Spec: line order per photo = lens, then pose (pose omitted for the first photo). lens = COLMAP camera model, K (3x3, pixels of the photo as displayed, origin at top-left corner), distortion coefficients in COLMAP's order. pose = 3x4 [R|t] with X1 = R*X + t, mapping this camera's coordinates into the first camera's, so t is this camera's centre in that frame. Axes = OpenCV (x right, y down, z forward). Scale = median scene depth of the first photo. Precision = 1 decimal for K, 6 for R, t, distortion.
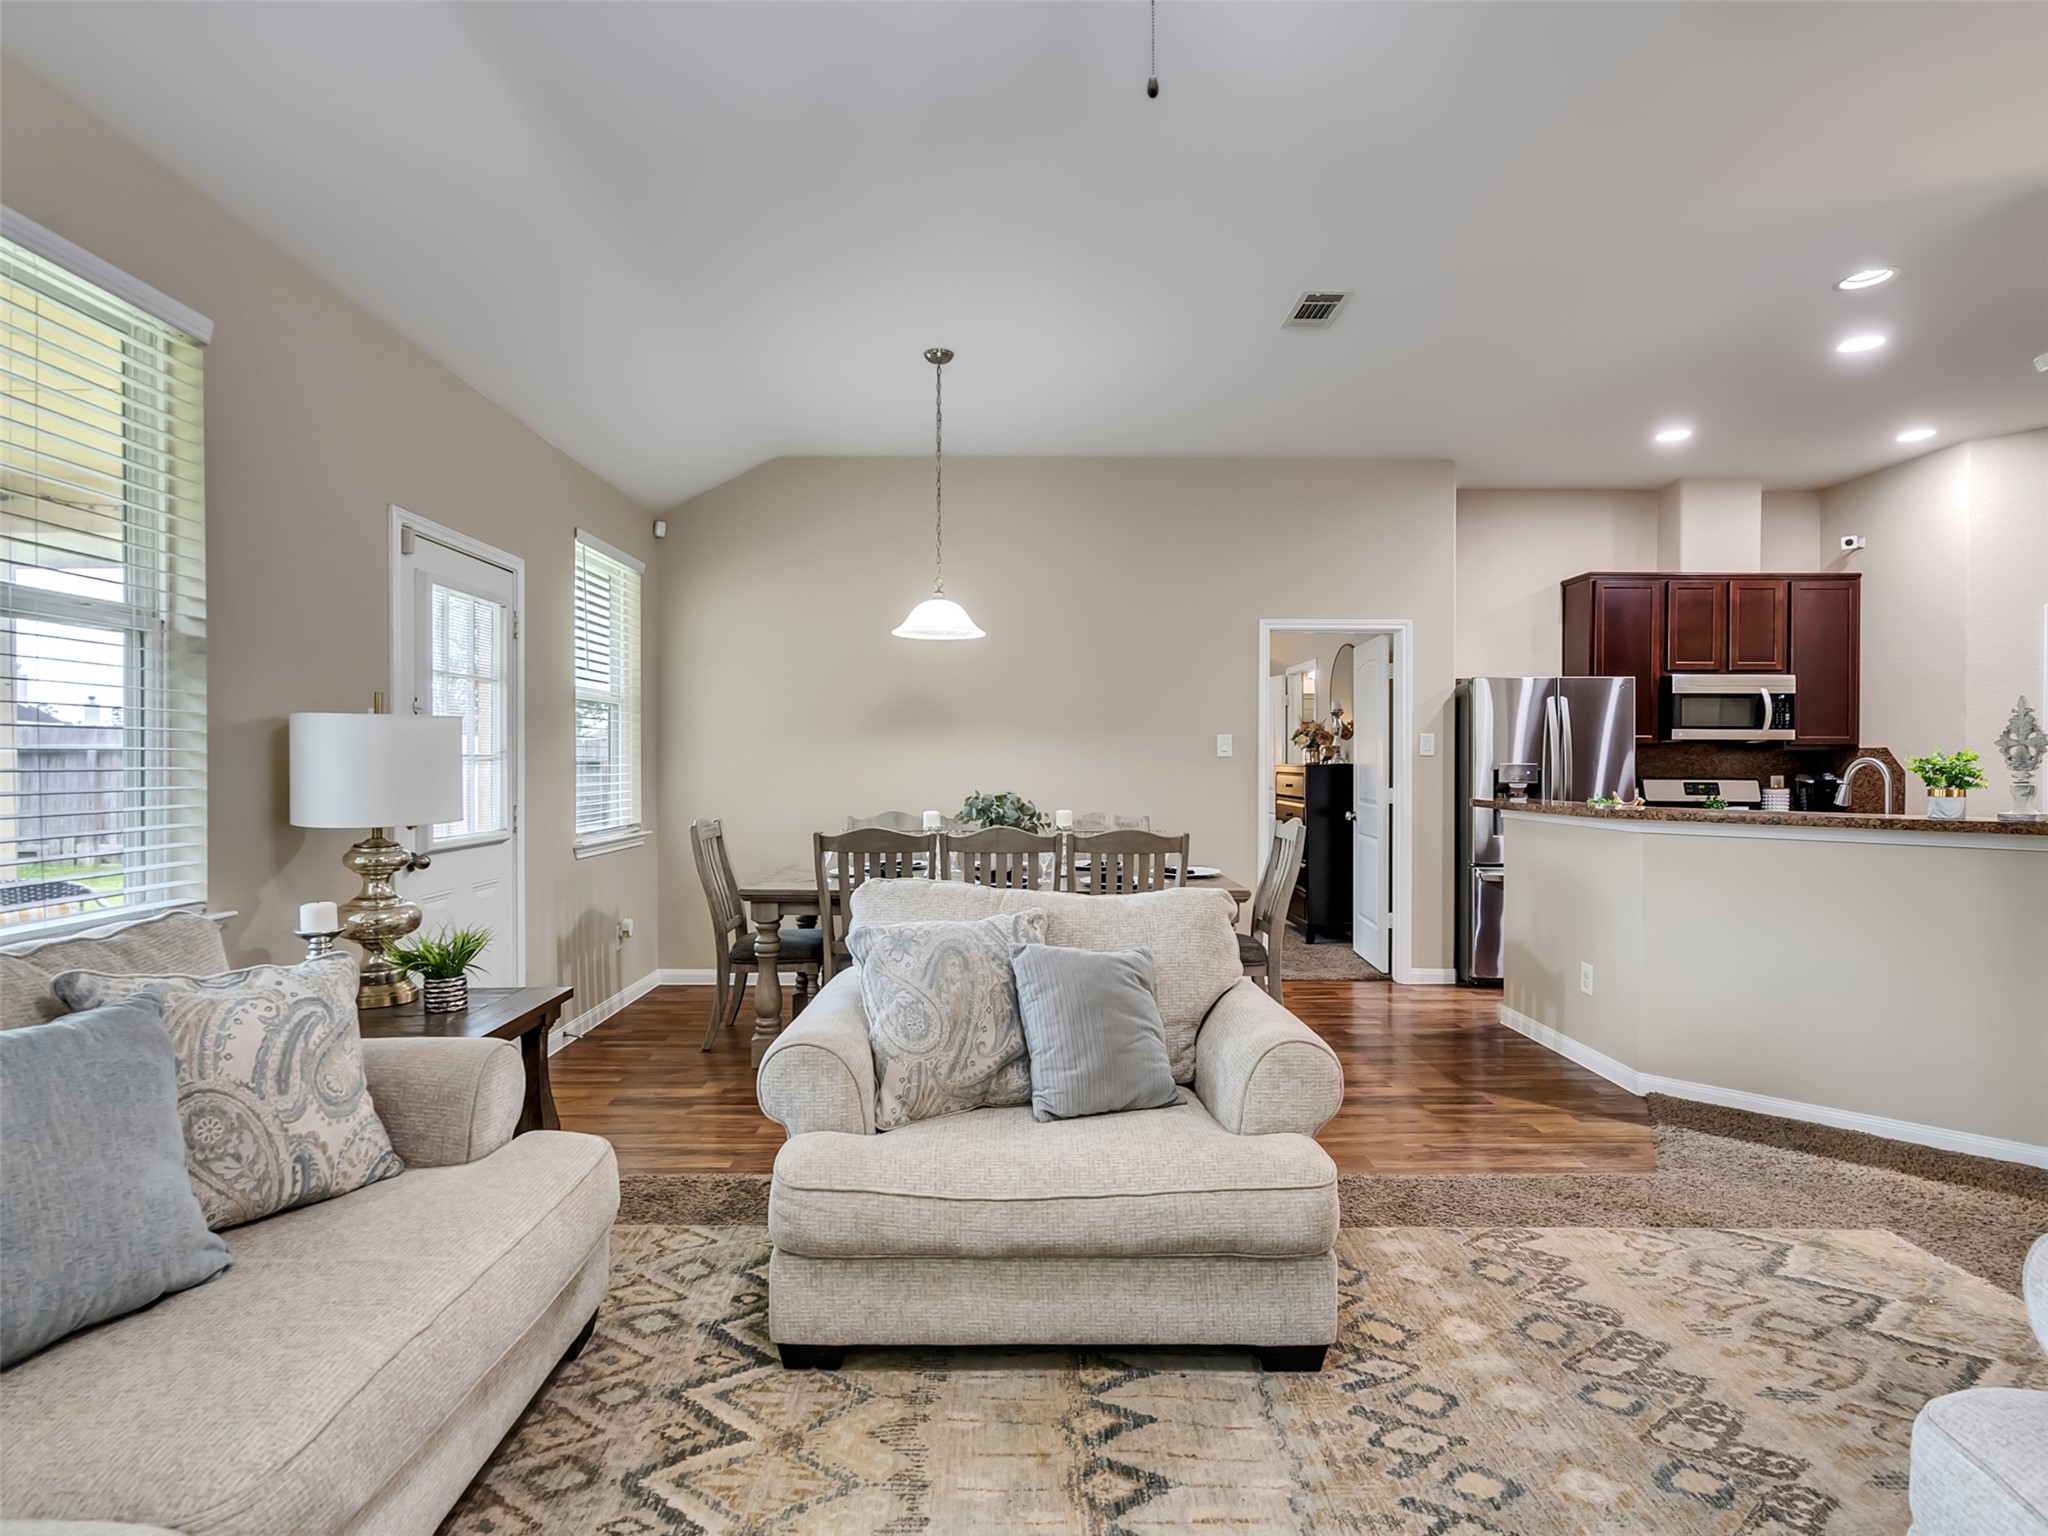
lens RADIAL K [[1053.1, 0, 1011.3], [0, 1053.1, 779.7], [0, 0, 1]] dist [-0.002041, 0.003030]
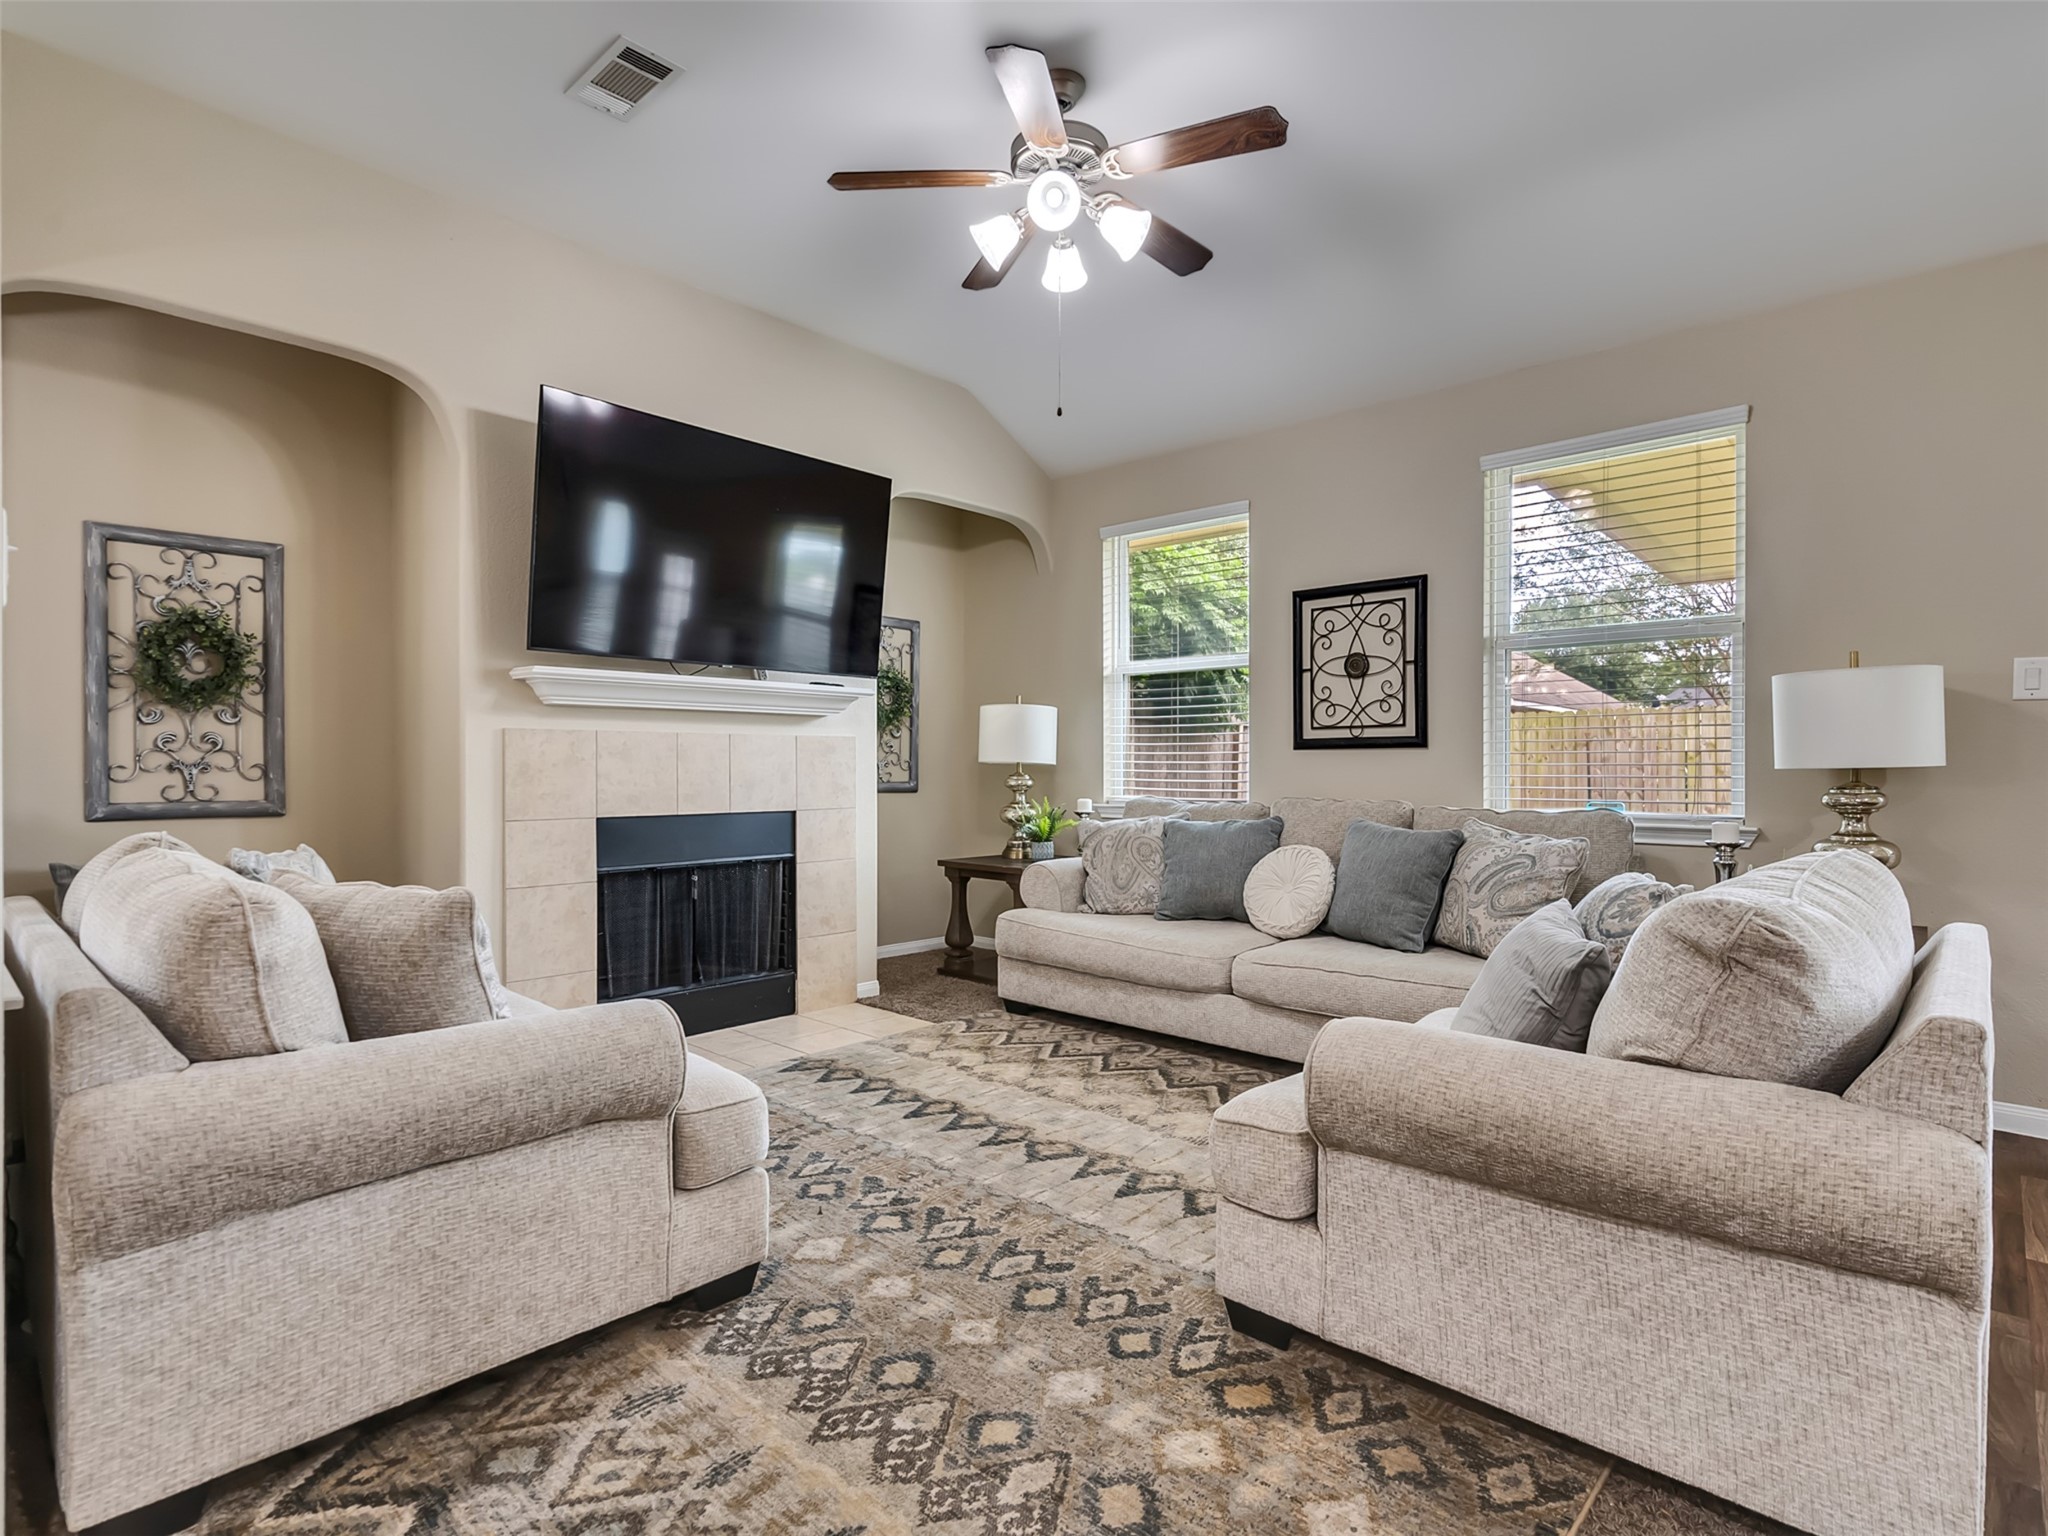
lens RADIAL K [[1053.1, 0, 1012.4], [0, 1053.1, 765.1], [0, 0, 1]] dist [-0.002041, 0.003030]
pose [[-0.690493, -0.001491, -0.723338, 1.164824], [-0.014966, 0.999813, 0.012225, 0.051081], [0.723185, 0.019266, -0.690386, 1.568835]]
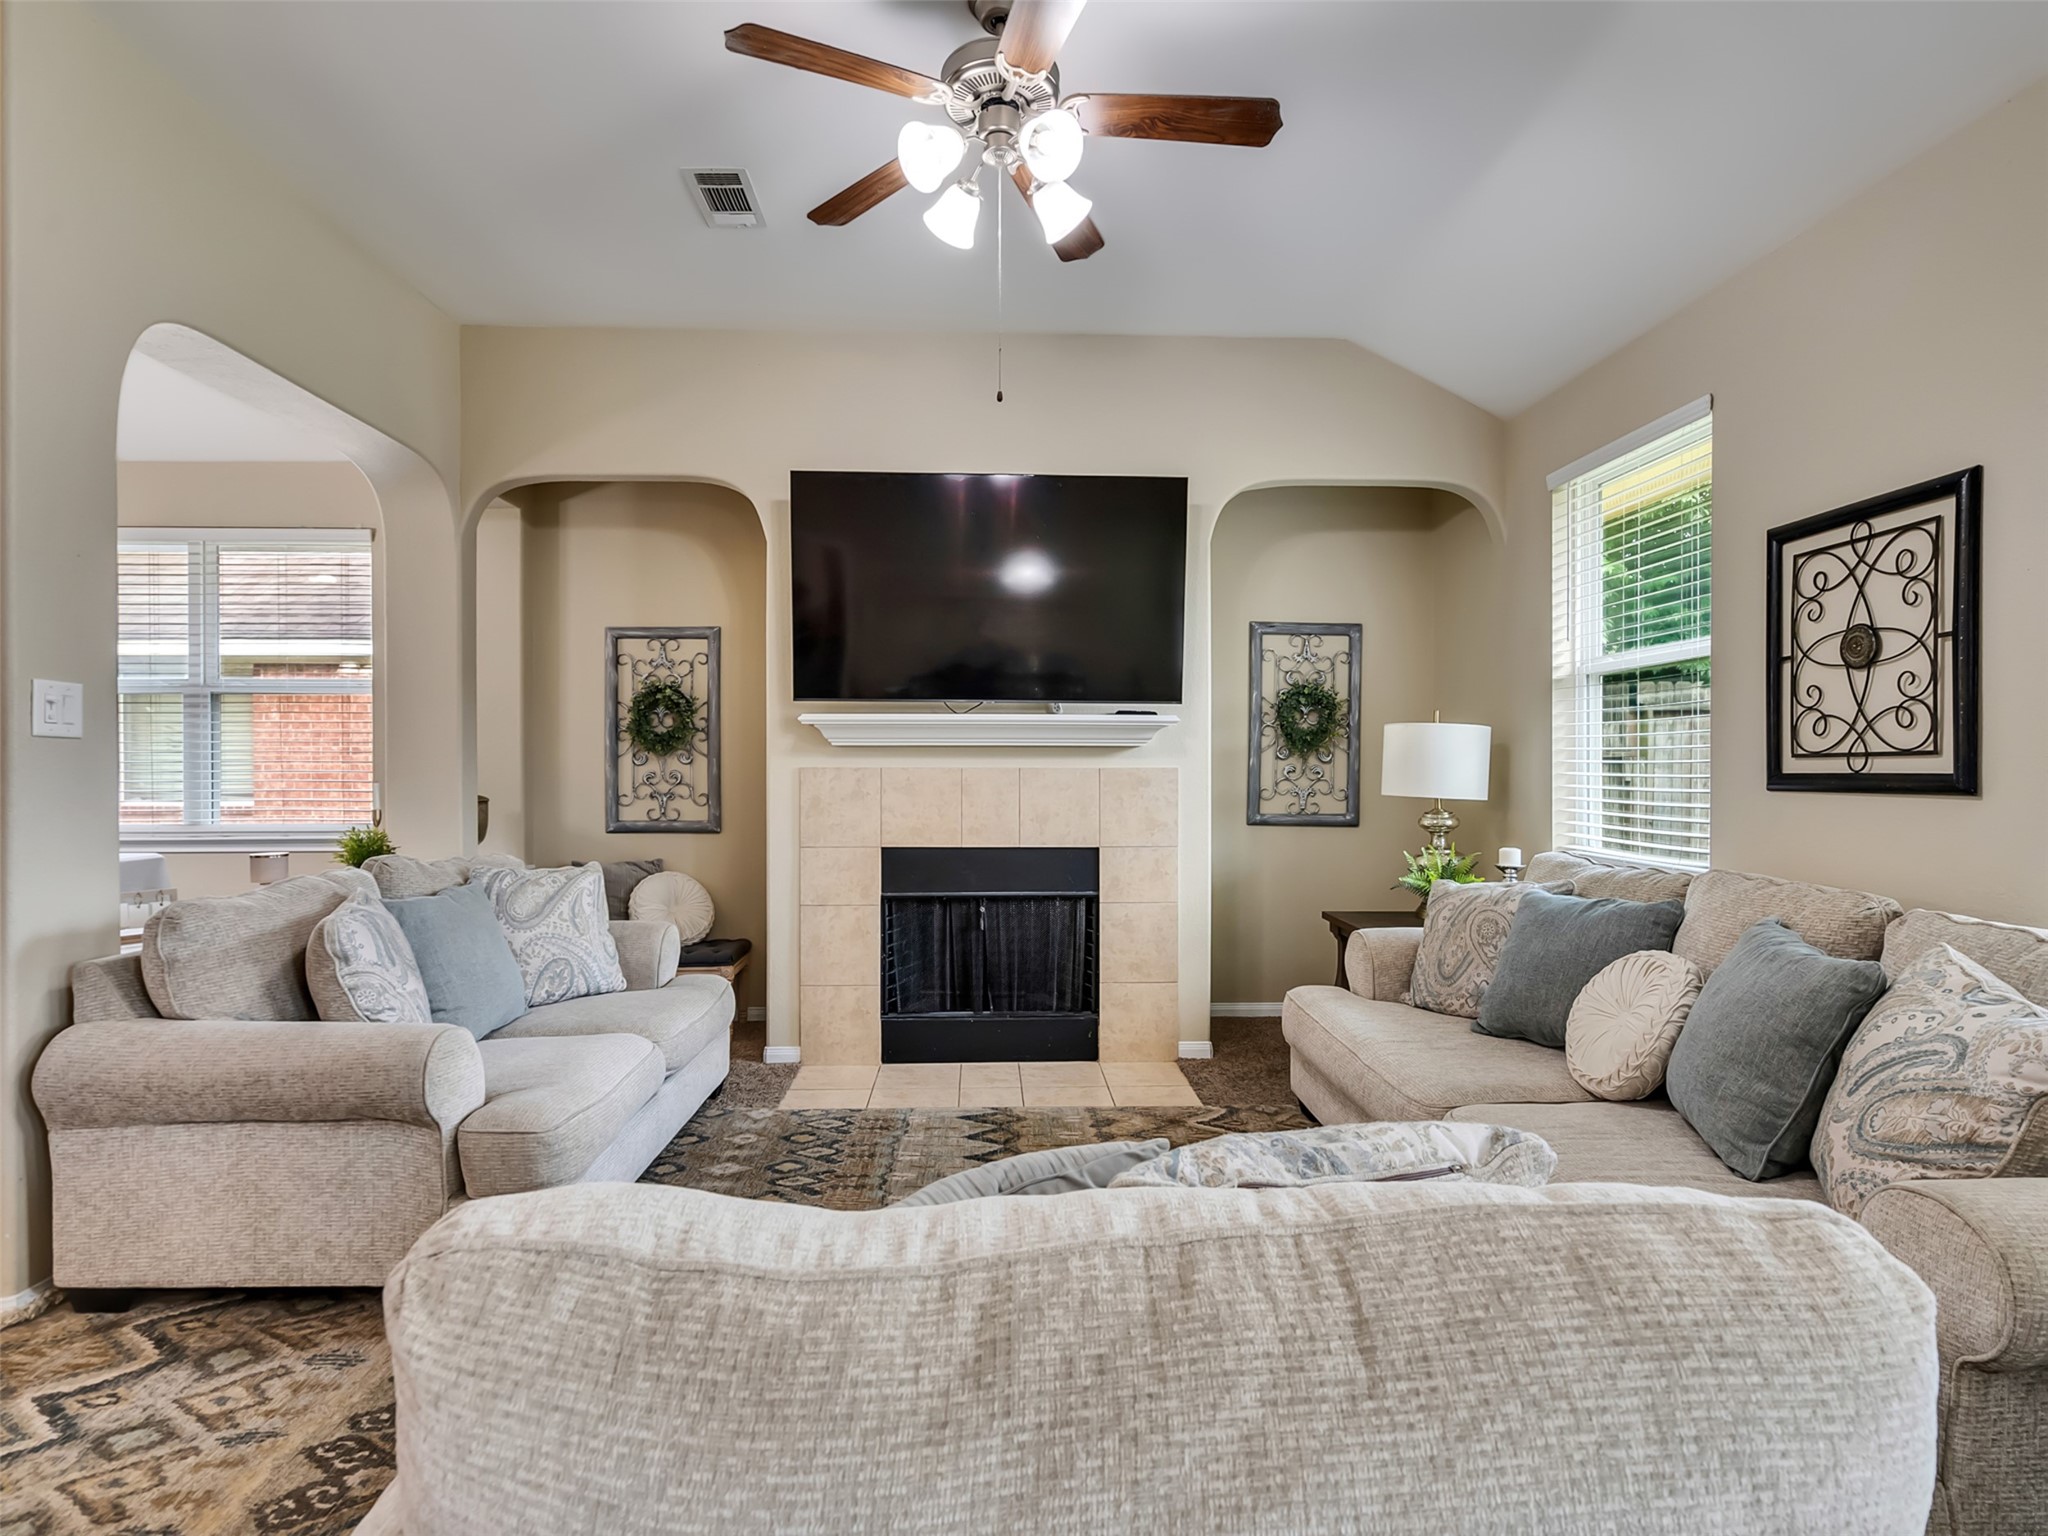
lens RADIAL K [[1053.1, 0, 1008.7], [0, 1053.1, 771.3], [0, 0, 1]] dist [-0.002041, 0.003030]
pose [[-0.999867, -0.002743, -0.016050, 0.093501], [-0.003137, 0.999694, 0.024539, -0.021569], [0.015978, 0.024586, -0.999570, 1.803885]]
